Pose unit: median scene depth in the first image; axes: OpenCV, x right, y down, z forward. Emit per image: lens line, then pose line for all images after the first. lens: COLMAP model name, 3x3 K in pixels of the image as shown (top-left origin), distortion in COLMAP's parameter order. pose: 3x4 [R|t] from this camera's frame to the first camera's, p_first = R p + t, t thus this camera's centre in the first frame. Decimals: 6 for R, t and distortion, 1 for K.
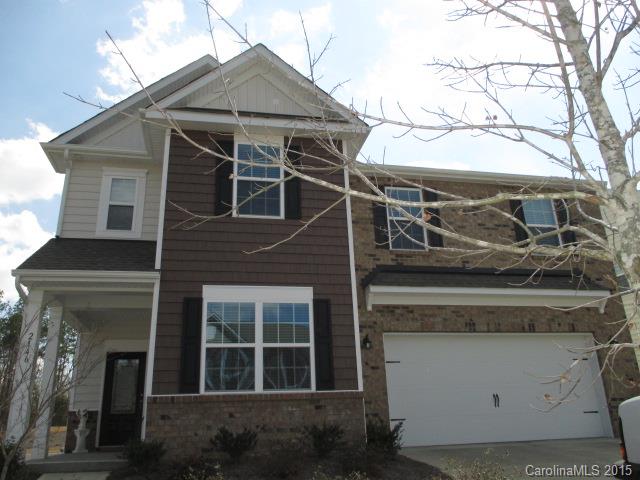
lens RADIAL K [[539.6, 0, 319.9], [0, 539.6, 240.0], [0, 0, 1]] dist [-0.000051, -0.019836]
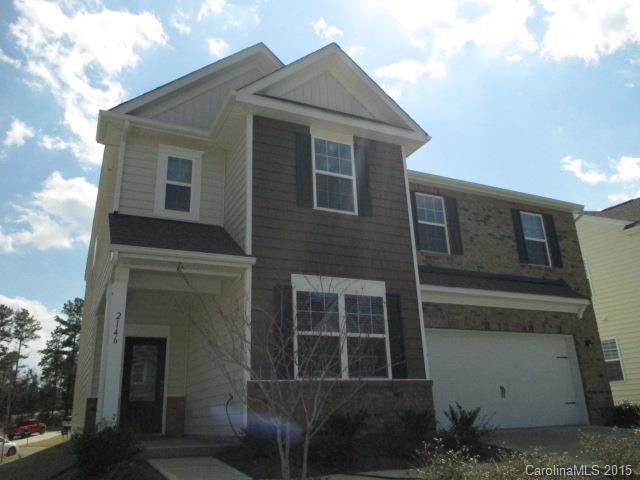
lens RADIAL K [[539.6, 0, 320.4], [0, 539.6, 239.9], [0, 0, 1]] dist [-0.000051, -0.019836]
pose [[0.969728, 0.077539, 0.231552, -0.355517], [-0.078973, 0.996872, -0.003085, 0.016973], [-0.231066, -0.015295, 0.972818, -0.000957]]
